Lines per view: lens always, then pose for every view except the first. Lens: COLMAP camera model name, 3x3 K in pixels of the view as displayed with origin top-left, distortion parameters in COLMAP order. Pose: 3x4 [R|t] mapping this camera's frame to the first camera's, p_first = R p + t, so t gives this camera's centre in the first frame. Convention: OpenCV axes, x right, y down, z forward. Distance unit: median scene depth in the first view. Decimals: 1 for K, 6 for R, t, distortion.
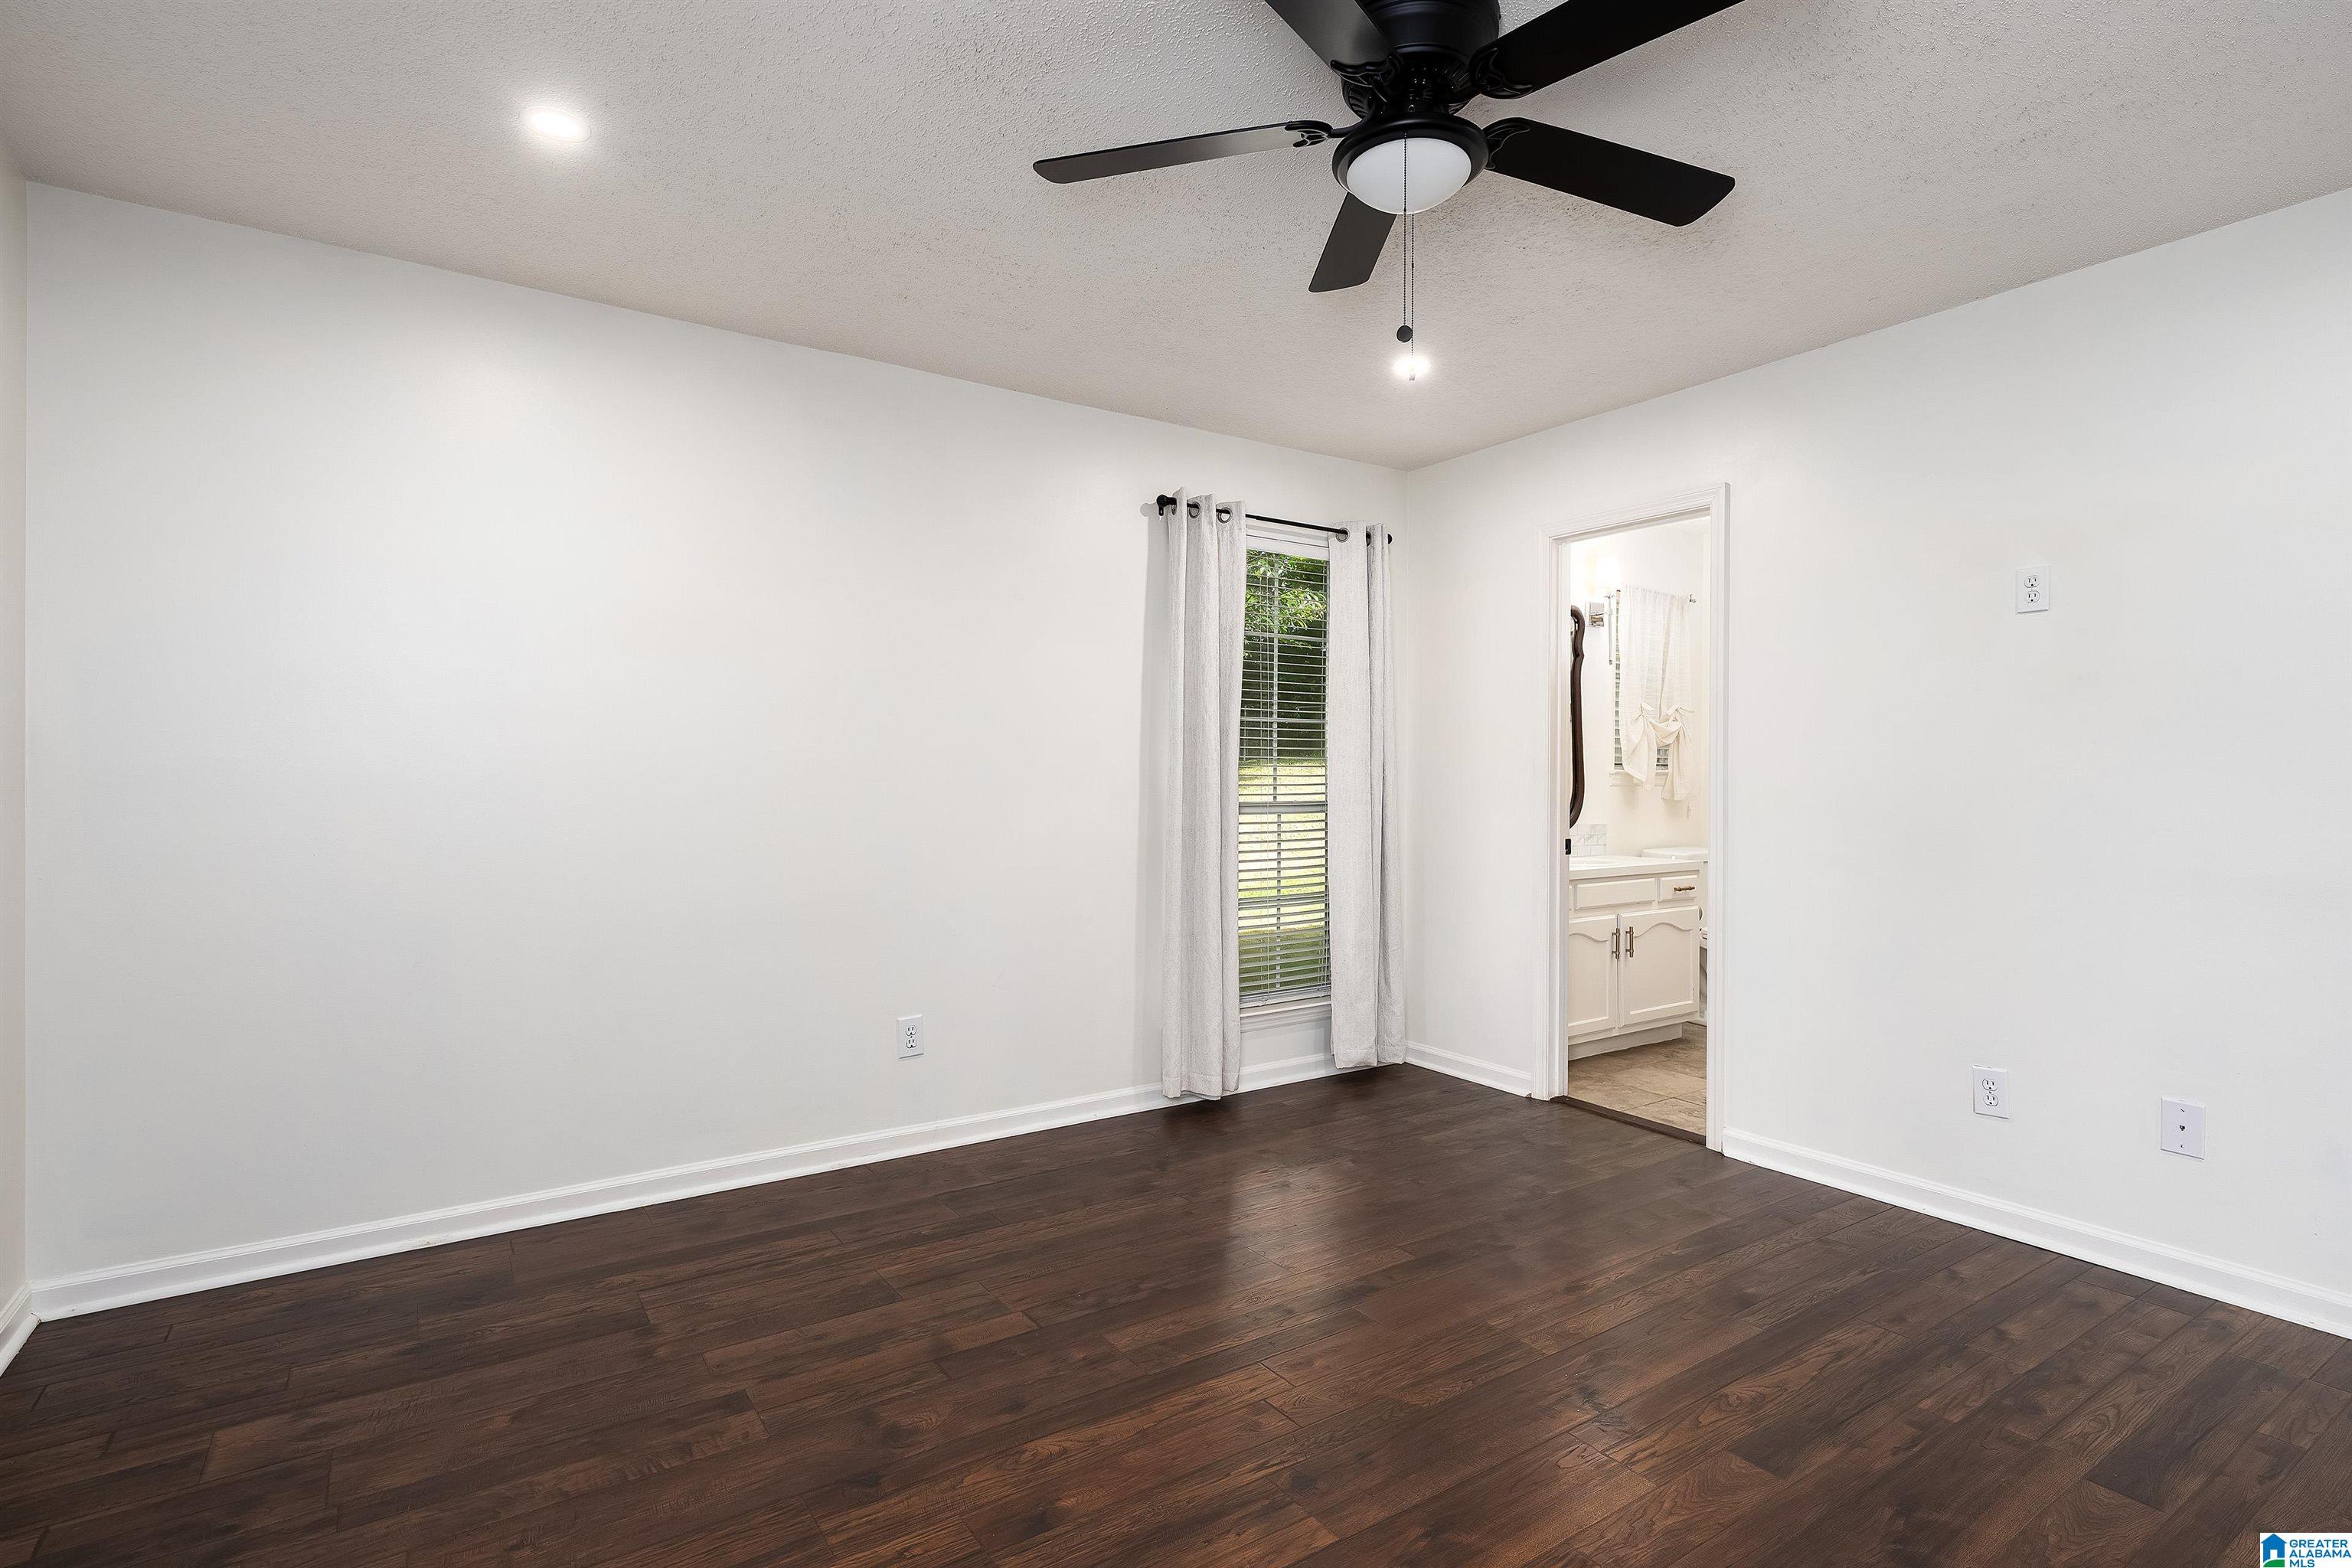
lens RADIAL K [[1146.6, 0, 1178.0], [0, 1146.6, 775.2], [0, 0, 1]] dist [0.001001, -0.000110]
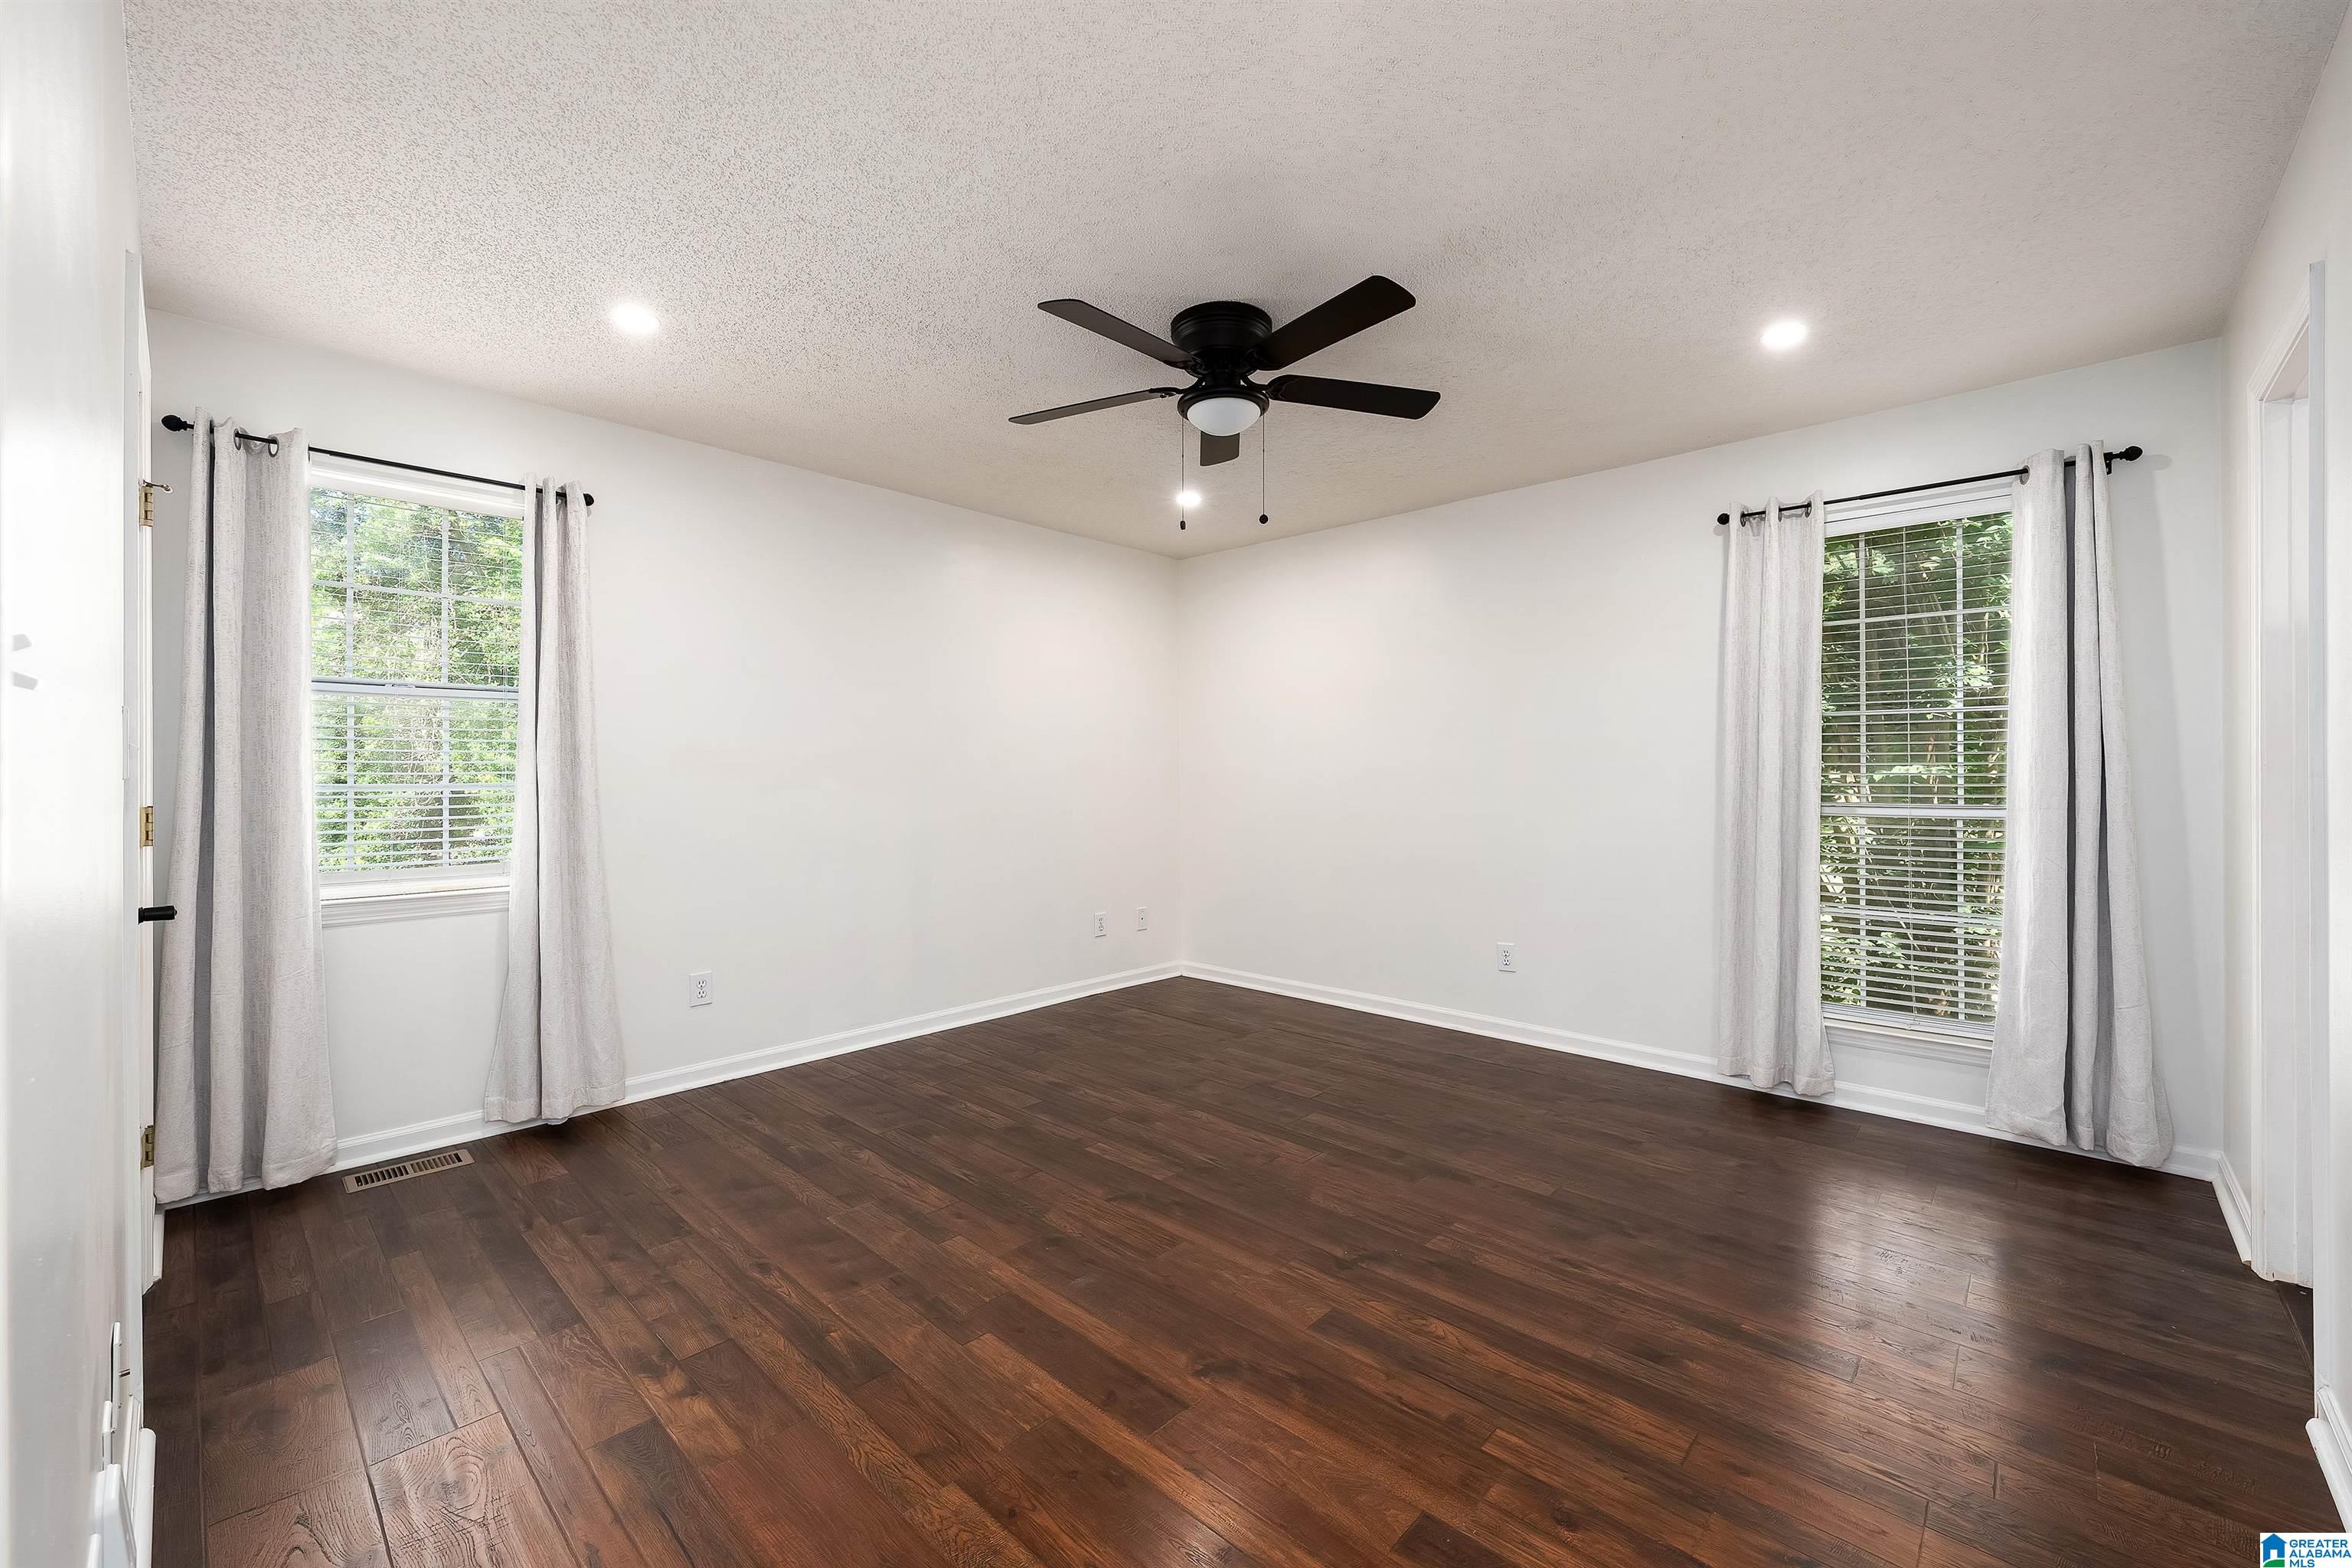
lens RADIAL K [[932.8, 0, 1178.1], [0, 932.8, 780.4], [0, 0, 1]] dist [-0.001747, -0.000124]
pose [[0.223932, 0.003138, -0.974600, 1.081977], [-0.000298, 0.999995, 0.003151, 0.005392], [0.974605, -0.000416, 0.223932, 0.457502]]
